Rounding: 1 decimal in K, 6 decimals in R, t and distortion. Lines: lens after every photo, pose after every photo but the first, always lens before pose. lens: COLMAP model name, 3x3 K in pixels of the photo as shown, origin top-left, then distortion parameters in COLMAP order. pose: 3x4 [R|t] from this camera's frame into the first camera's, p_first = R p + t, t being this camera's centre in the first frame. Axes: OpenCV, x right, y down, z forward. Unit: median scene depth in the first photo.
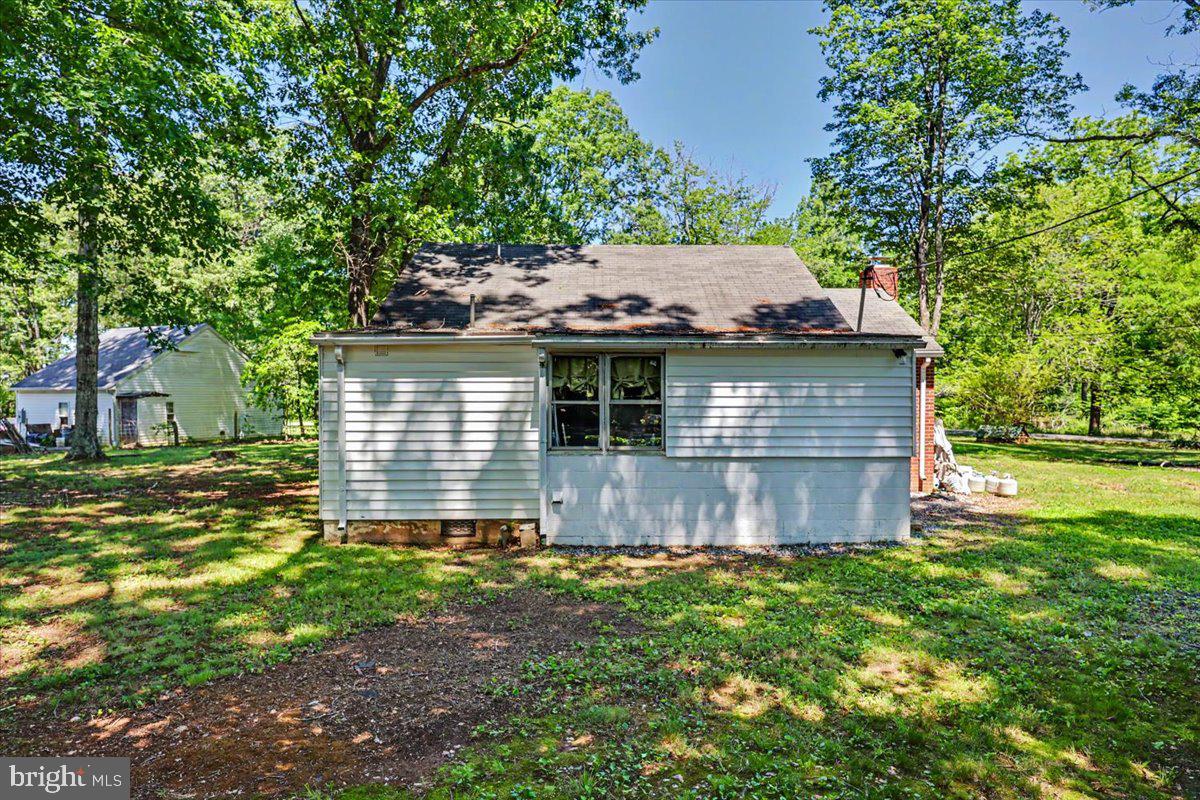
lens RADIAL K [[719.8, 0, 600.0], [0, 719.8, 400.0], [0, 0, 1]] dist [0.000359, 0.000163]
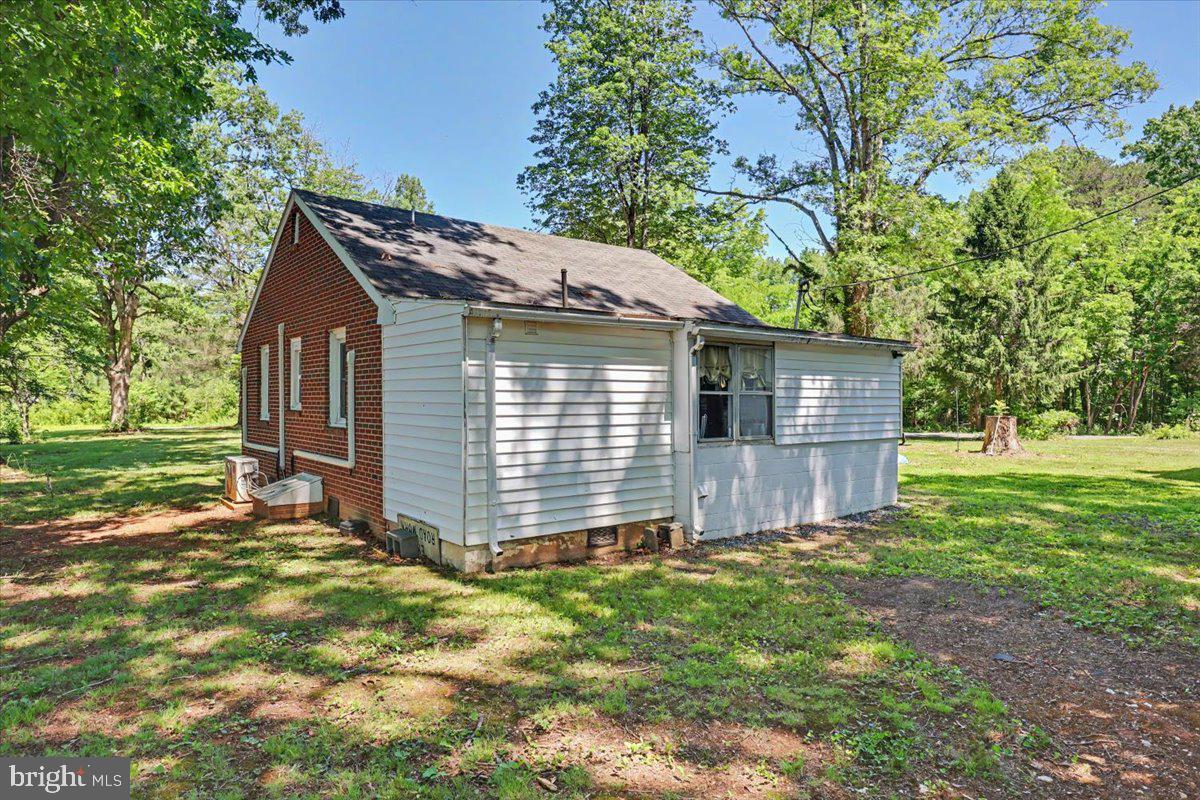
lens RADIAL K [[719.8, 0, 600.0], [0, 719.8, 400.0], [0, 0, 1]] dist [0.000359, 0.000163]
pose [[0.798721, -0.001501, 0.601700, -0.732561], [0.001936, 0.999998, -0.000075, 0.012415], [-0.601699, 0.001225, 0.798722, 0.308298]]
